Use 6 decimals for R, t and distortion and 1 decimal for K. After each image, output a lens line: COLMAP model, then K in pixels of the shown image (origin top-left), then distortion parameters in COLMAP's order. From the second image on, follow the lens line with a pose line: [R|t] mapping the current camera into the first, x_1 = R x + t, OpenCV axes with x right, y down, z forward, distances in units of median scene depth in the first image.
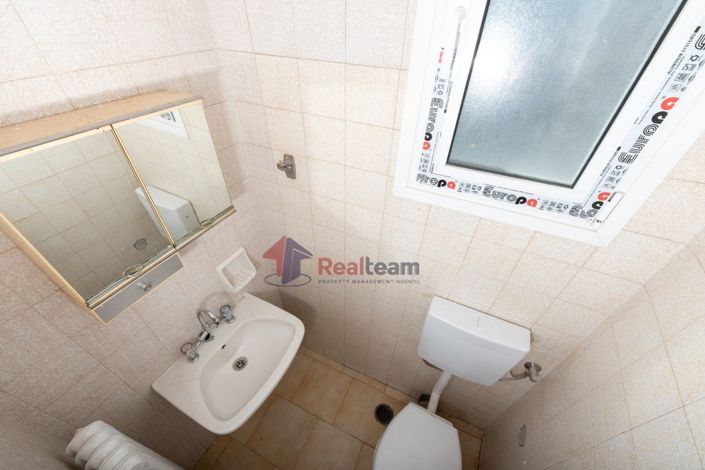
lens RADIAL K [[290.2, 0, 351.6], [0, 290.2, 238.2], [0, 0, 1]] dist [0.000199, 0.000192]
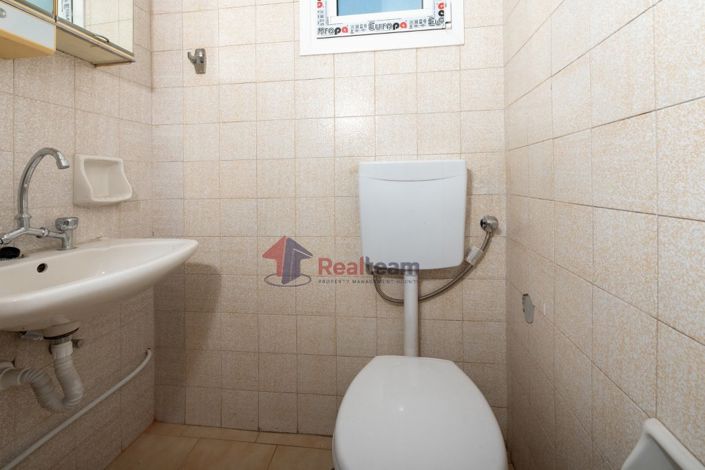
lens RADIAL K [[290.2, 0, 351.6], [0, 290.2, 238.2], [0, 0, 1]] dist [0.000199, 0.000192]
pose [[0.945716, -0.026710, 0.323894, -0.062443], [0.239076, 0.732267, -0.637674, 1.266520], [-0.220145, 0.680494, 0.698902, 0.706564]]
